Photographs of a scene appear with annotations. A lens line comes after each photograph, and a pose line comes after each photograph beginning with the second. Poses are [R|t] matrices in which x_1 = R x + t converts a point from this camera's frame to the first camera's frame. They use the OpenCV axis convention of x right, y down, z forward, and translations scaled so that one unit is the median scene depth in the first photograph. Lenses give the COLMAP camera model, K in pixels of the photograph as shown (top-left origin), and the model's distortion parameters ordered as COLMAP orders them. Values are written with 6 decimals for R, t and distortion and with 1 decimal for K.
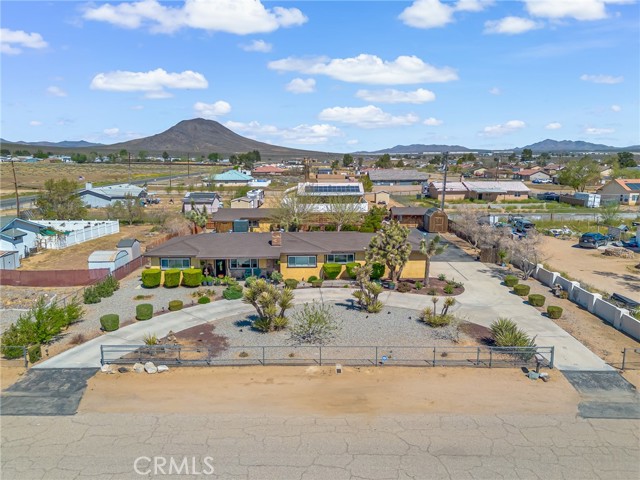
lens RADIAL K [[468.5, 0, 321.9], [0, 468.5, 240.5], [0, 0, 1]] dist [0.052128, -0.039588]
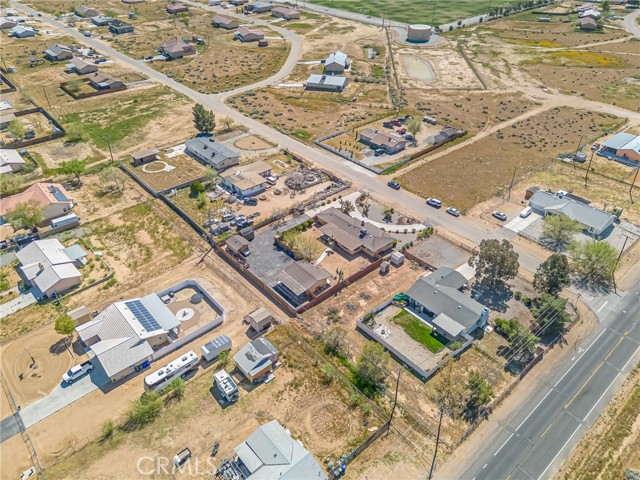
lens RADIAL K [[468.5, 0, 320.2], [0, 468.5, 242.9], [0, 0, 1]] dist [0.052128, -0.039588]
pose [[-0.648747, -0.446216, 0.616457, -2.753068], [0.125273, 0.736387, 0.664861, -2.927173], [-0.750623, 0.508552, -0.421830, 3.702080]]
